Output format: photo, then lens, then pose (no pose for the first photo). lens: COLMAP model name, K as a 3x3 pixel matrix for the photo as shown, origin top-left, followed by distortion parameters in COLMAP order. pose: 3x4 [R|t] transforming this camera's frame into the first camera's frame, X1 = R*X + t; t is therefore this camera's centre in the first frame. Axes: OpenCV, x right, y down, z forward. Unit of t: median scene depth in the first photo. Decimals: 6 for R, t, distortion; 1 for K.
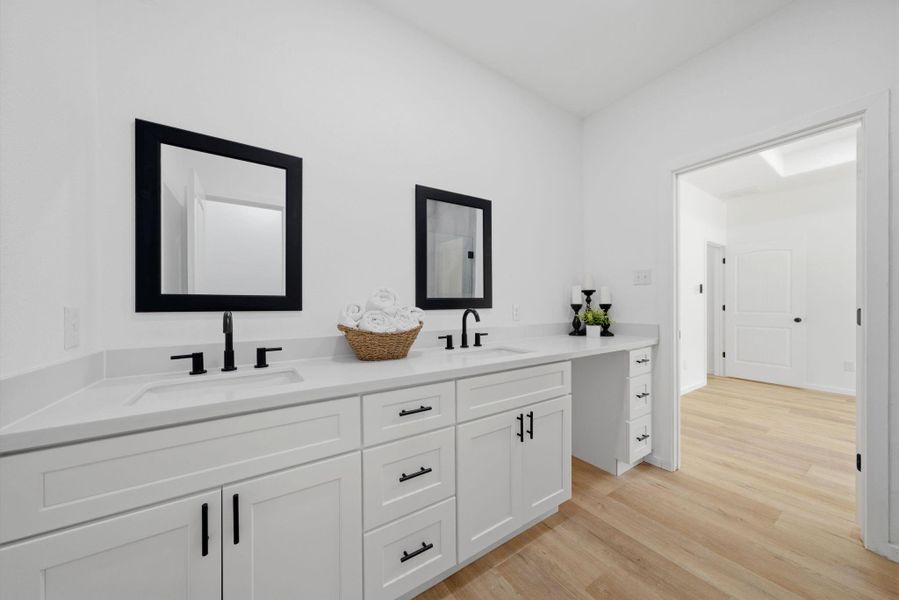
lens RADIAL K [[299.9, 0, 444.8], [0, 299.9, 302.9], [0, 0, 1]] dist [-0.000628, 0.000009]
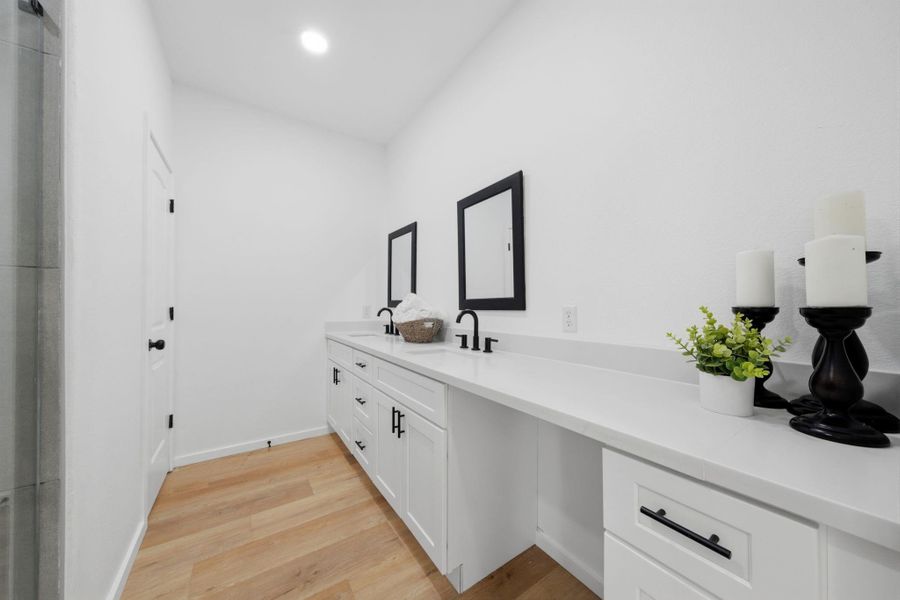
lens RADIAL K [[300.2, 0, 445.0], [0, 300.2, 304.2], [0, 0, 1]] dist [-0.000628, 0.000009]
pose [[0.019118, -0.004559, -0.999807, 1.021715], [0.008589, 0.999953, -0.004395, 0.006074], [0.999780, -0.008503, 0.019156, 0.892133]]
